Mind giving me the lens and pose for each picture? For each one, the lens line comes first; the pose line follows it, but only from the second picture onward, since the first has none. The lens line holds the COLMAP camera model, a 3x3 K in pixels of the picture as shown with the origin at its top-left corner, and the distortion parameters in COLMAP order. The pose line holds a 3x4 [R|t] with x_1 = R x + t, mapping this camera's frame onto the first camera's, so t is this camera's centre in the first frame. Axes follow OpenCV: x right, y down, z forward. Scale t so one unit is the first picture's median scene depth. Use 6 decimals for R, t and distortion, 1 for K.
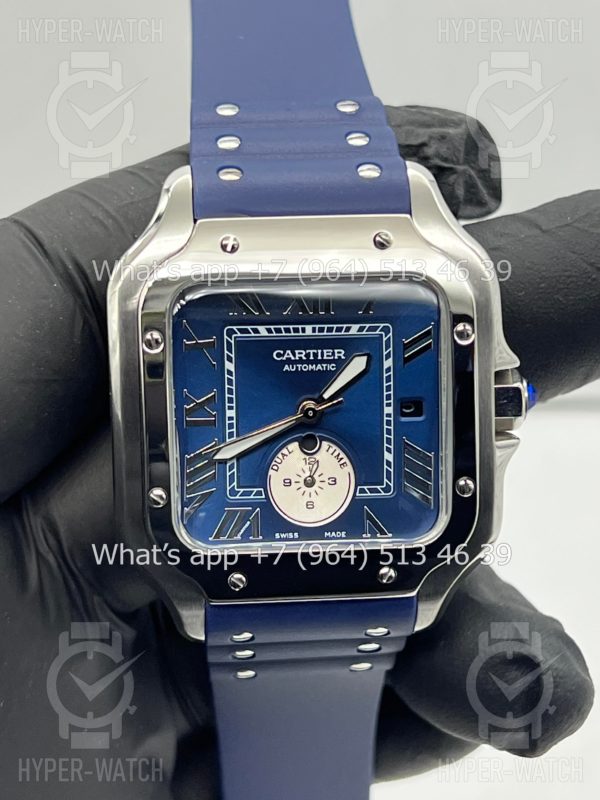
lens RADIAL K [[1974.5, 0, 300.0], [0, 1974.5, 400.0], [0, 0, 1]] dist [0.316598, -0.521447]
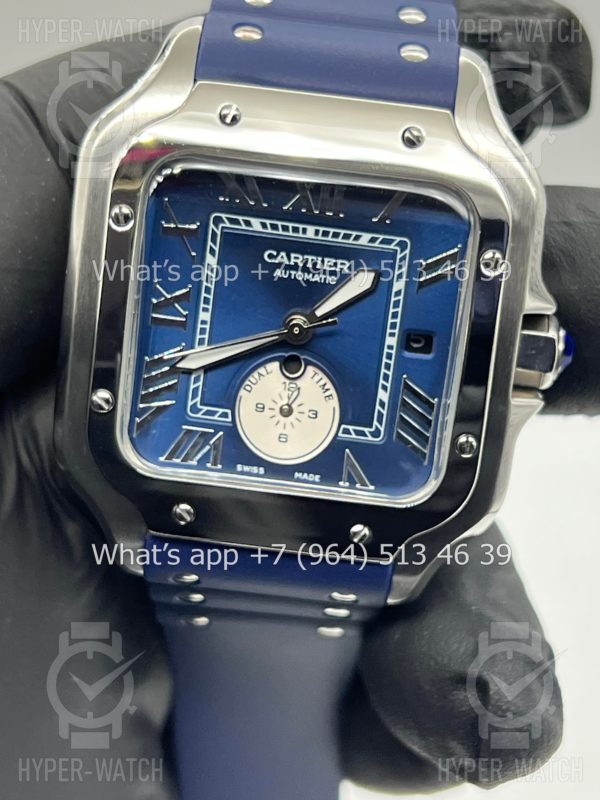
lens RADIAL K [[1974.5, 0, 300.0], [0, 1974.5, 400.0], [0, 0, 1]] dist [0.316598, -0.521447]
pose [[0.986013, 0.153678, -0.064516, 0.064804], [-0.151082, 0.987569, 0.043381, -0.000711], [0.070380, -0.033027, 0.996973, 0.159640]]
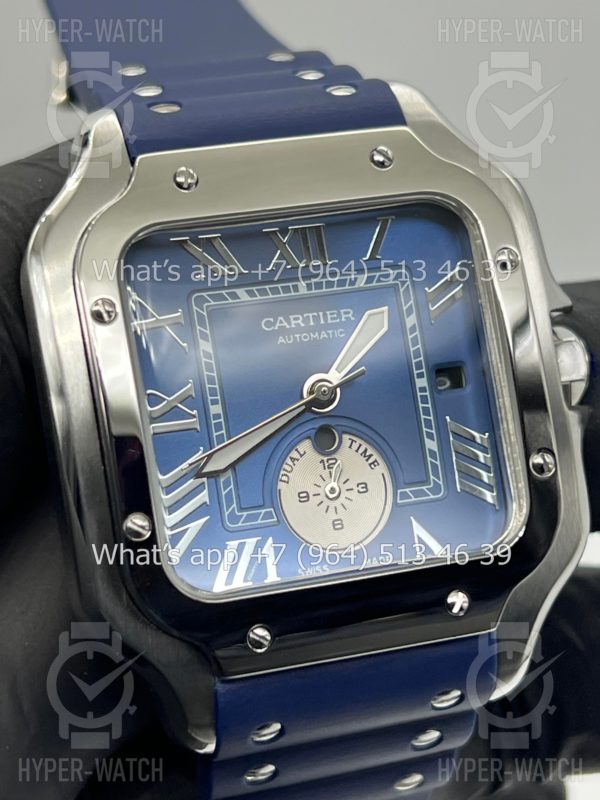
lens RADIAL K [[1974.5, 0, 300.0], [0, 1974.5, 400.0], [0, 0, 1]] dist [0.316598, -0.521447]
pose [[0.977384, -0.124468, 0.170962, -0.128626], [0.159749, 0.964293, -0.211232, 0.162028], [-0.138566, 0.233765, 0.962369, 0.291340]]
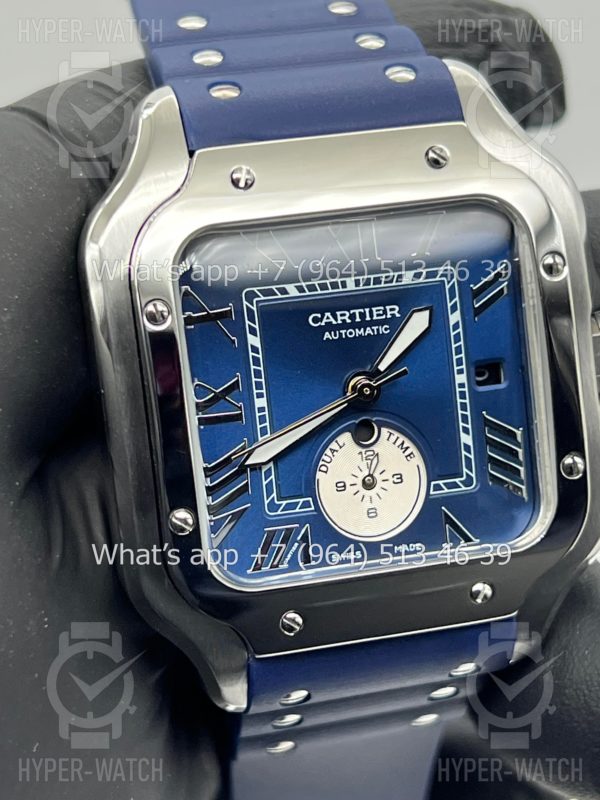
lens RADIAL K [[1974.5, 0, 300.0], [0, 1974.5, 400.0], [0, 0, 1]] dist [0.316598, -0.521447]
pose [[0.986114, -0.101396, 0.131524, -0.119449], [0.106328, 0.993847, -0.031016, 0.030729], [-0.127570, 0.044570, 0.990828, 0.246113]]
